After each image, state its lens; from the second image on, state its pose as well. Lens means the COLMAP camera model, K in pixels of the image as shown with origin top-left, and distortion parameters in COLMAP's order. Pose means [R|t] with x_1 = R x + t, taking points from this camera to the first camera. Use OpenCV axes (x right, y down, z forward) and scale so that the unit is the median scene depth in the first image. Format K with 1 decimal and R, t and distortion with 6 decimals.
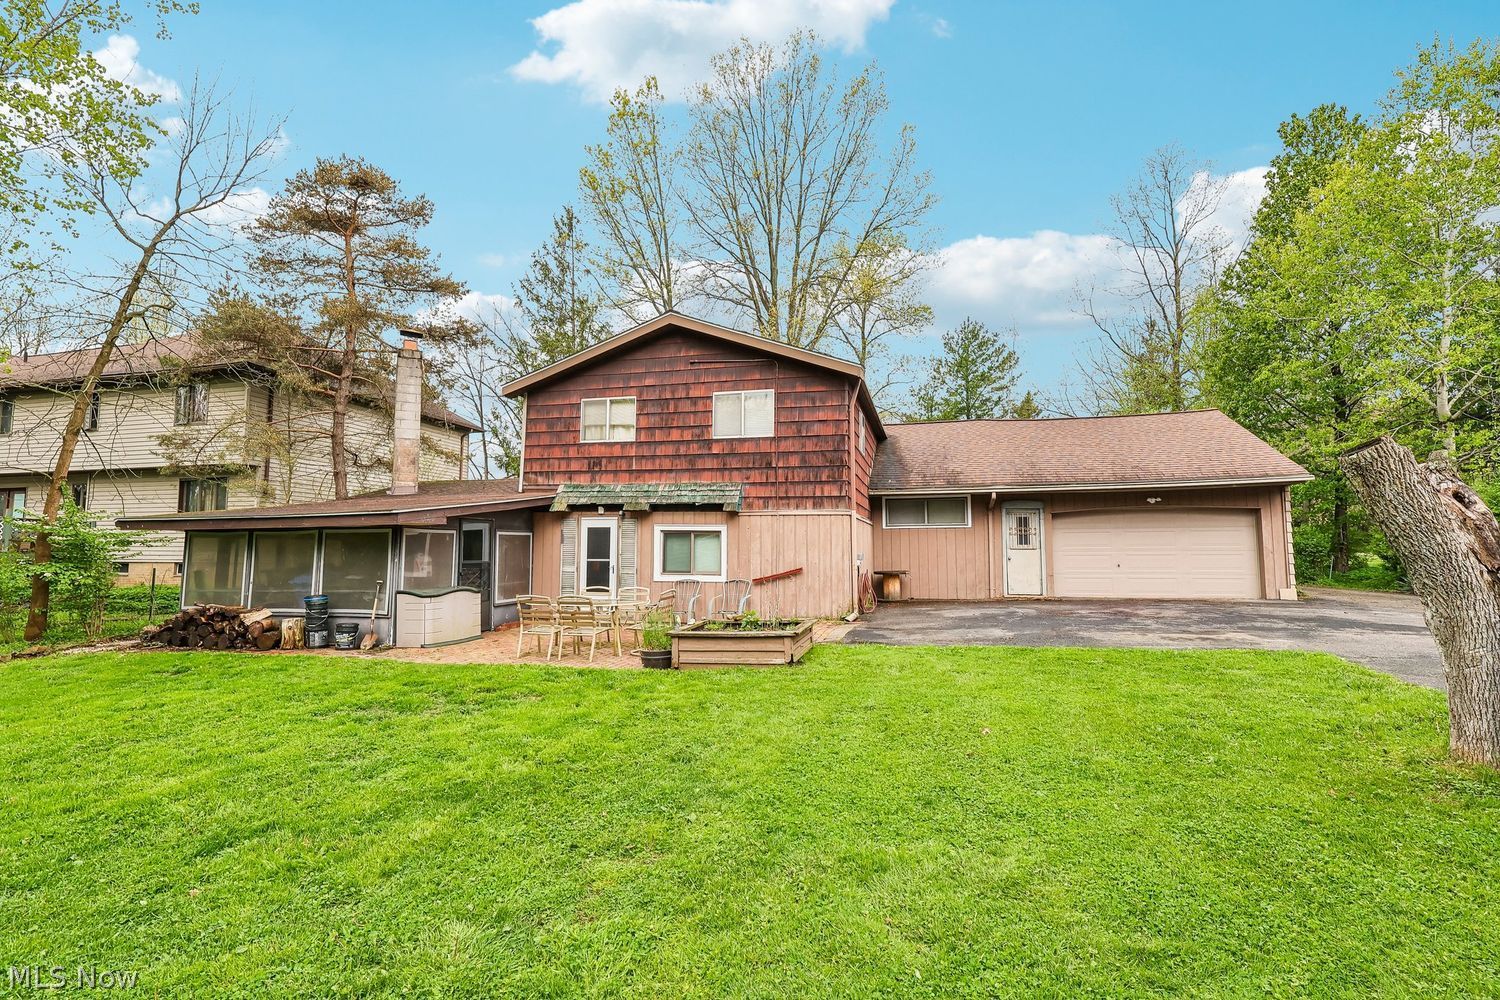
lens RADIAL K [[662.1, 0, 750.0], [0, 662.1, 500.0], [0, 0, 1]] dist [-0.001971, -0.000066]
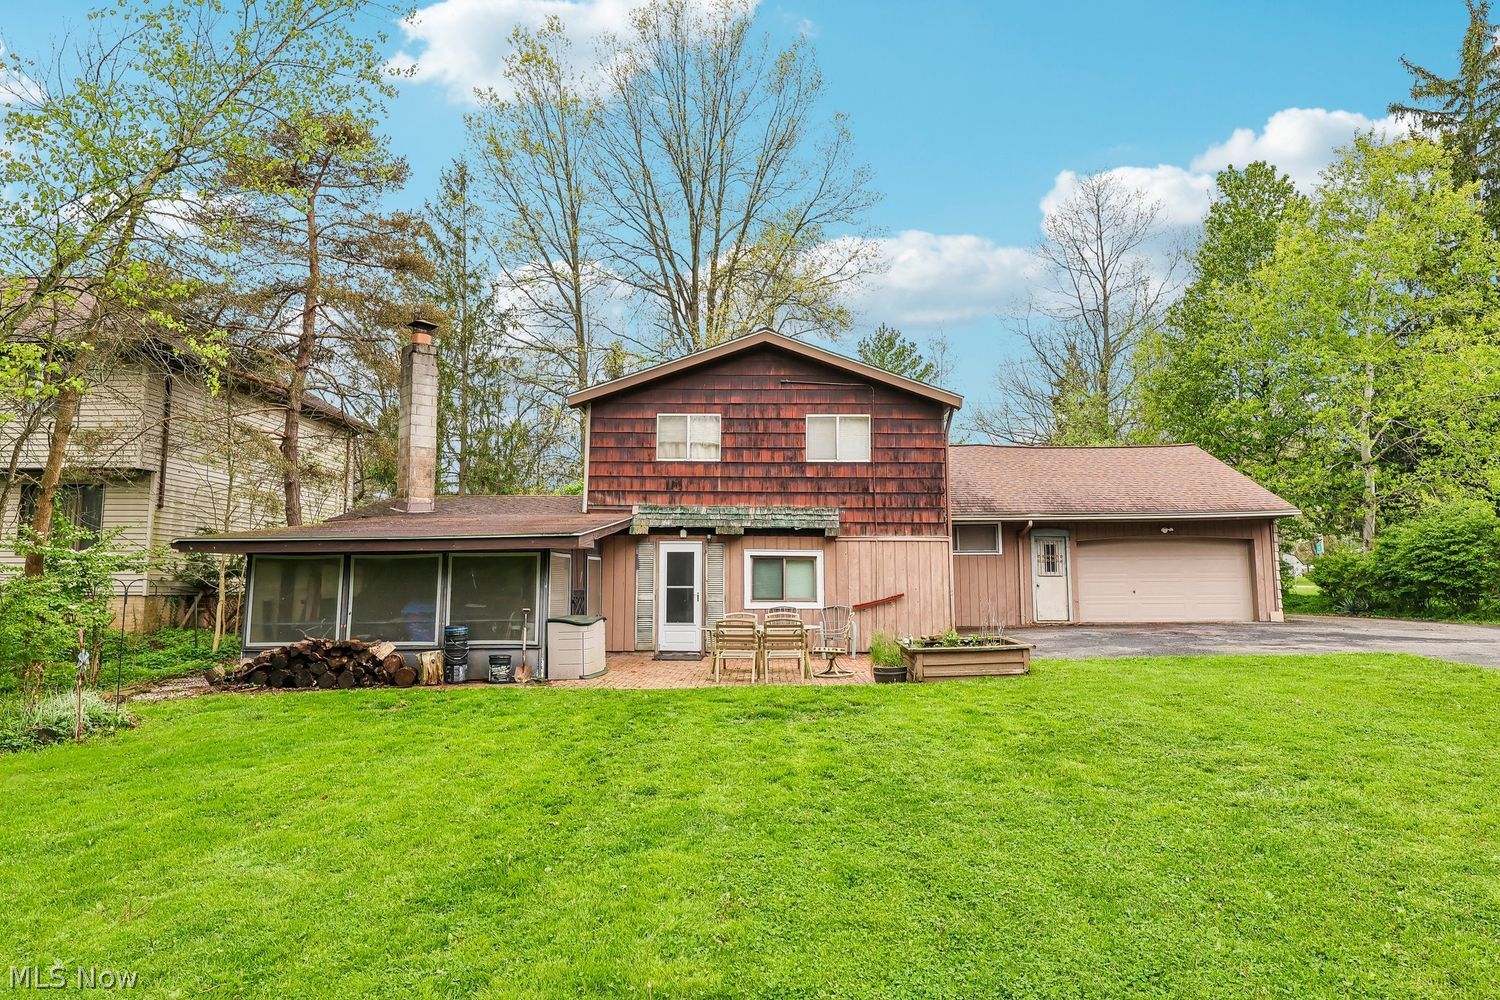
lens RADIAL K [[810.3, 0, 750.0], [0, 810.3, 500.0], [0, 0, 1]] dist [0.002645, -0.000768]
pose [[0.972709, 0.020914, 0.231085, -0.406015], [-0.014936, 0.999508, -0.027588, -0.002244], [-0.231549, 0.023383, 0.972542, -0.137827]]
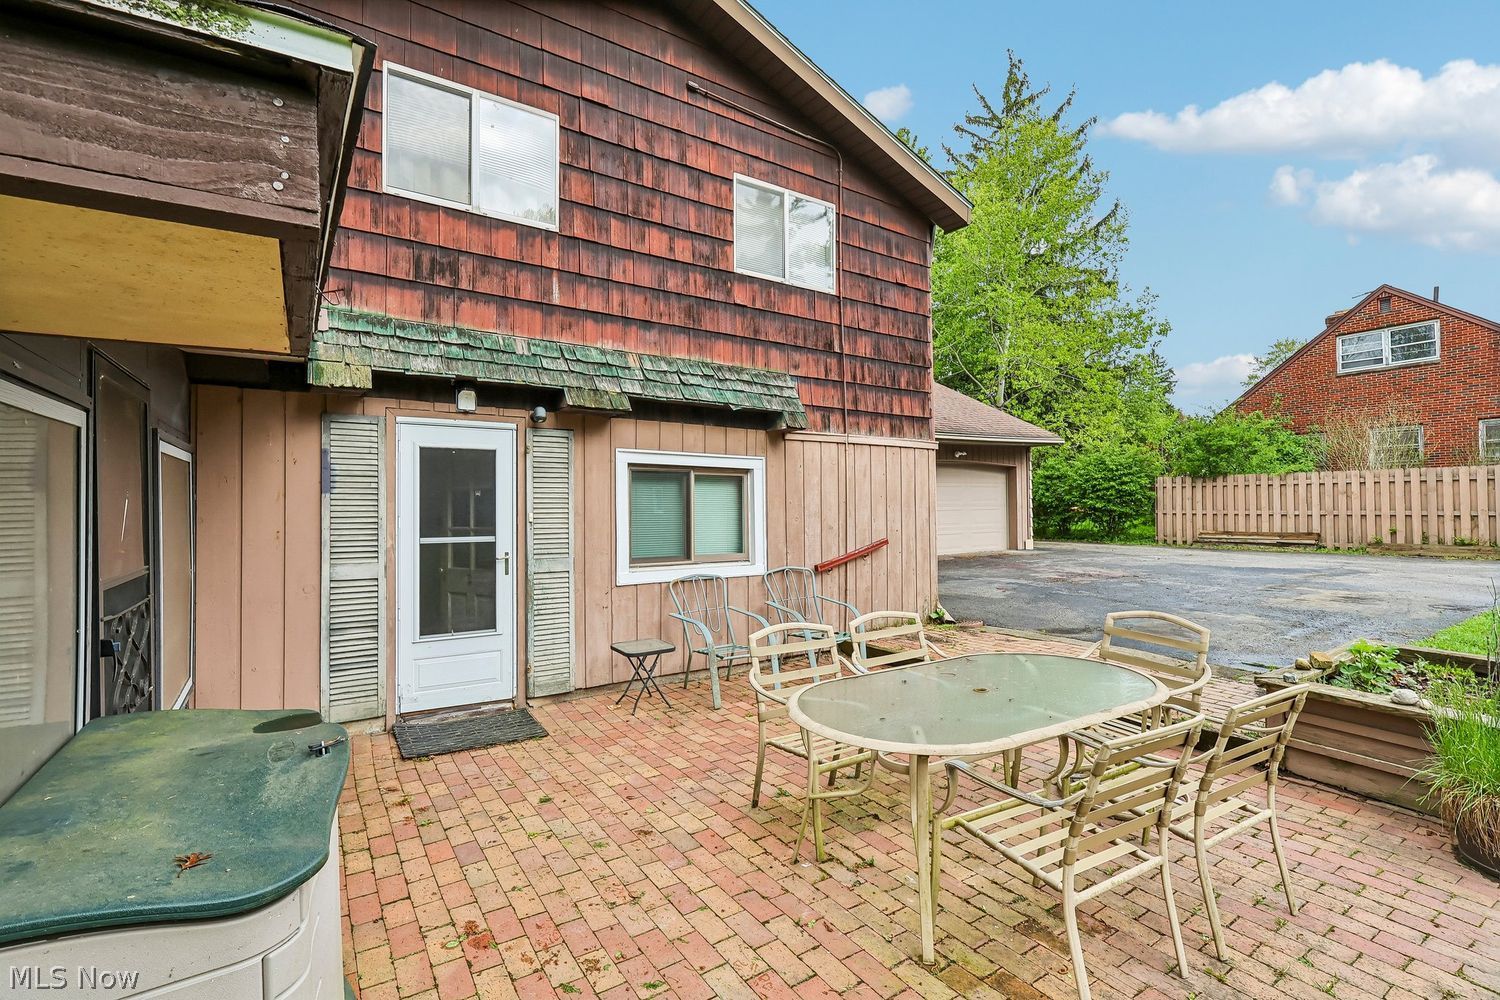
lens RADIAL K [[683.2, 0, 744.1], [0, 683.2, 498.7], [0, 0, 1]] dist [-0.002455, 0.000354]
pose [[0.672476, 0.001995, 0.740117, -0.403228], [-0.047457, 0.998055, 0.040429, 0.046894], [-0.738596, -0.062311, 0.671262, 0.652338]]
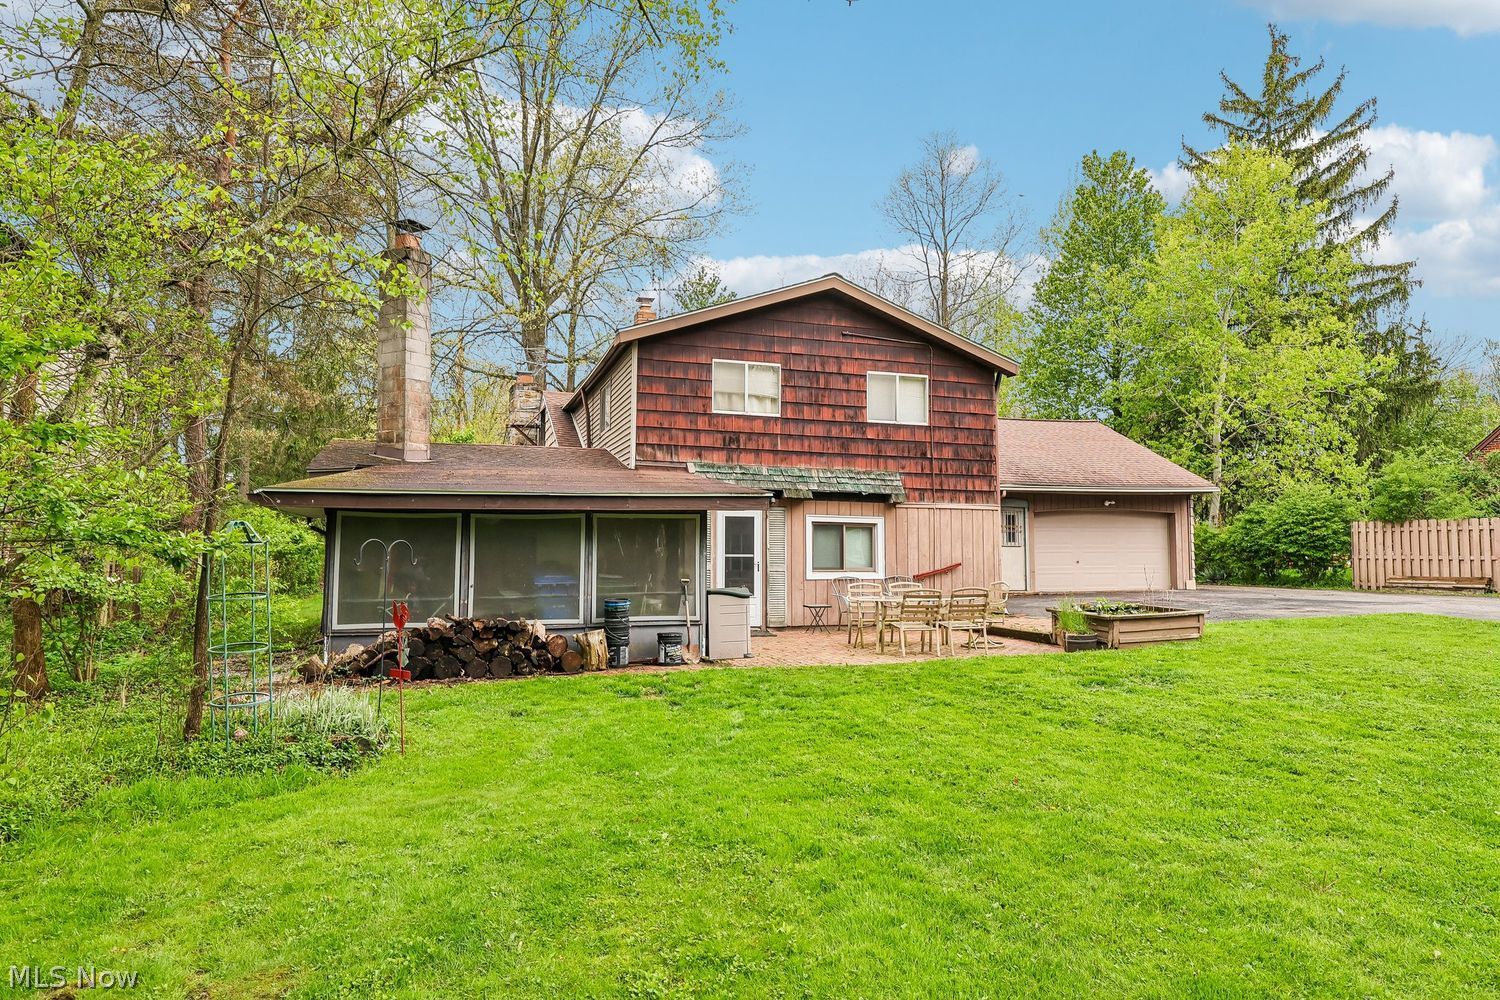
lens RADIAL K [[910.0, 0, 744.2], [0, 910.0, 497.8], [0, 0, 1]] dist [0.003069, 0.001377]
pose [[0.848975, 0.033192, 0.527389, -0.844290], [-0.041478, 0.999132, 0.003887, 0.013171], [-0.526802, -0.025175, 0.849615, 0.024041]]
